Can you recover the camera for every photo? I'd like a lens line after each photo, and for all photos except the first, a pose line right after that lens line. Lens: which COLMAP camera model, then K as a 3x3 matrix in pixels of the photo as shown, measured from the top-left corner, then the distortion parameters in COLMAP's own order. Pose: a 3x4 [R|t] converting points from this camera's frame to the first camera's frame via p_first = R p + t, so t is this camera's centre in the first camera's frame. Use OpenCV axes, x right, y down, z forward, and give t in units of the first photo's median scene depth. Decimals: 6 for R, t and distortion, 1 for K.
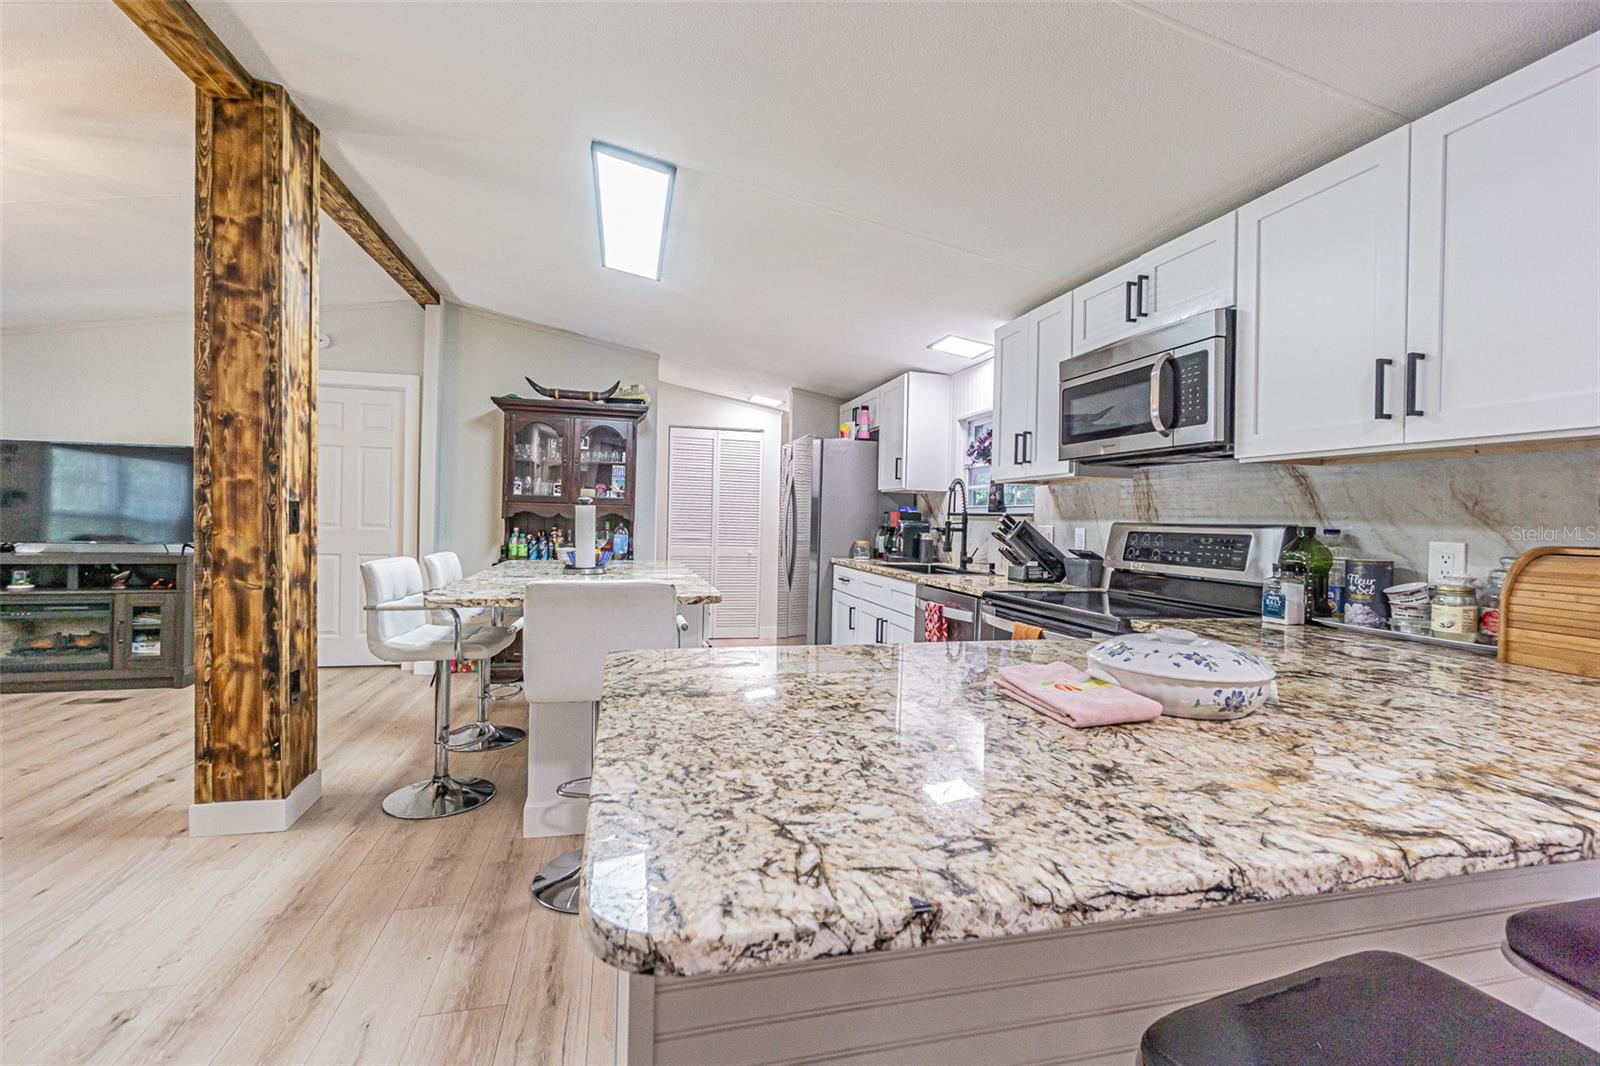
lens RADIAL K [[701.6, 0, 773.9], [0, 701.6, 505.6], [0, 0, 1]] dist [-0.000864, 0.000709]
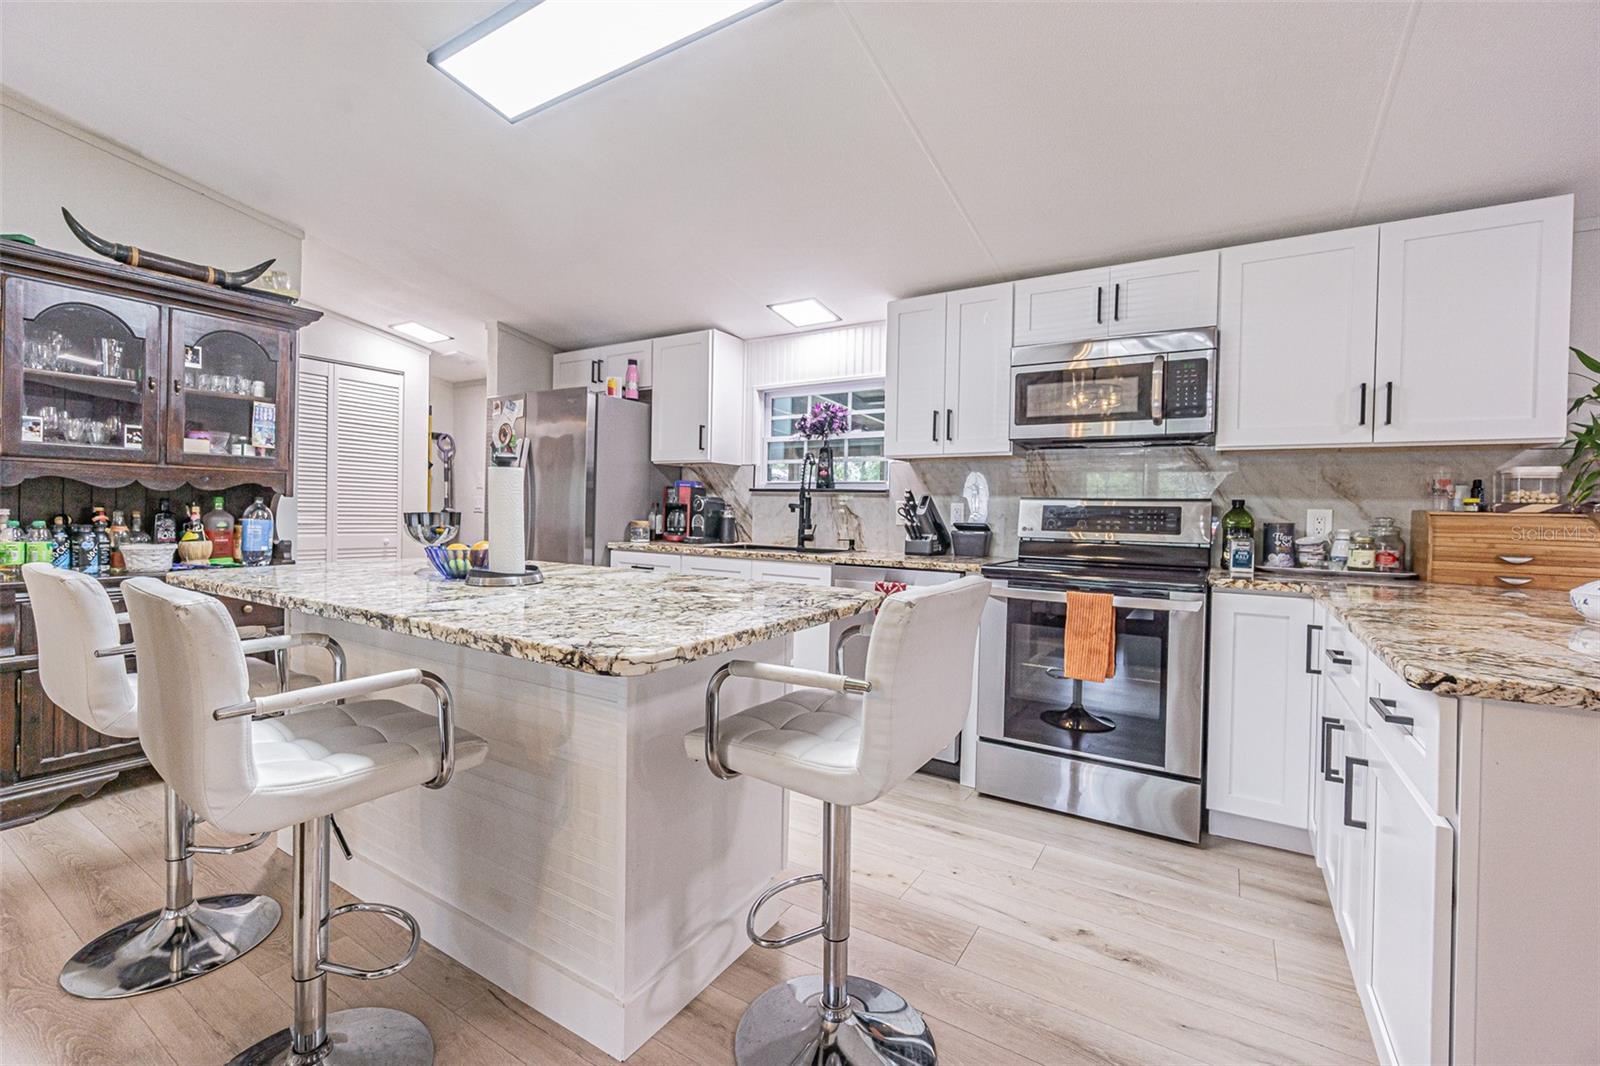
lens RADIAL K [[701.6, 0, 773.9], [0, 701.6, 505.6], [0, 0, 1]] dist [-0.000864, 0.000709]
pose [[0.707226, -0.005400, 0.706967, -0.539690], [-0.015050, 0.999629, 0.022690, 0.015657], [-0.706827, -0.026687, 0.706883, 0.434731]]
